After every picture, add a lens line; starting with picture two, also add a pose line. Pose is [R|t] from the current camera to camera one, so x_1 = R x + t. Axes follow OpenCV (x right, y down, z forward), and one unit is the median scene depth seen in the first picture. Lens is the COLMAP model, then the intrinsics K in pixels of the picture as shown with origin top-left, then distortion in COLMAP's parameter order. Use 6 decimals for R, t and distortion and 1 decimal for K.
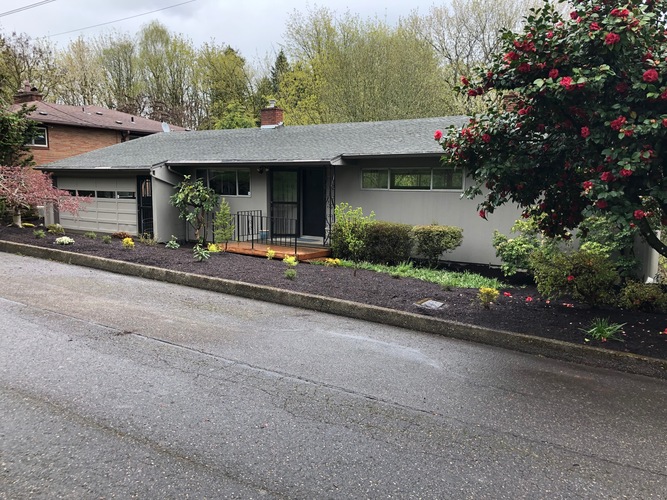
lens RADIAL K [[554.3, 0, 333.5], [0, 554.3, 250.0], [0, 0, 1]] dist [0.076227, -0.108784]
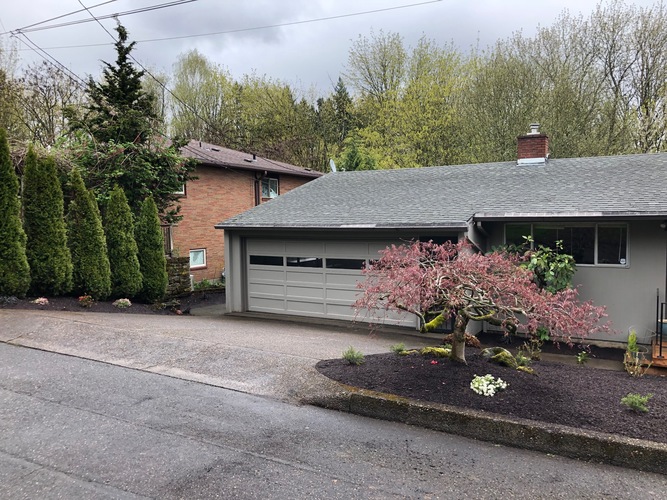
lens RADIAL K [[553.3, 0, 333.5], [0, 553.3, 250.0], [0, 0, 1]] dist [0.010177, 0.013401]
pose [[0.997807, -0.025998, 0.060869, -0.427569], [0.029685, 0.997729, -0.060463, -0.070263], [-0.059159, 0.062137, 0.996313, 0.308246]]
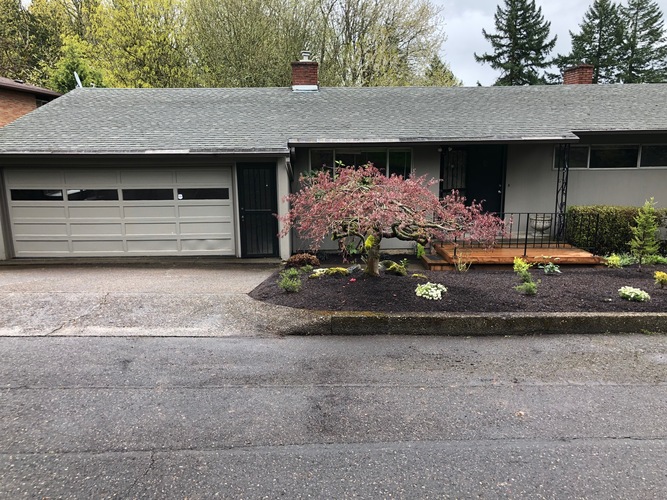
lens RADIAL K [[554.3, 0, 333.5], [0, 554.3, 250.0], [0, 0, 1]] dist [0.076227, -0.108784]
pose [[0.819958, -0.130407, 0.557372, -0.546598], [0.087201, 0.990796, 0.103530, -0.078255], [-0.565743, -0.036287, 0.823783, 0.348502]]
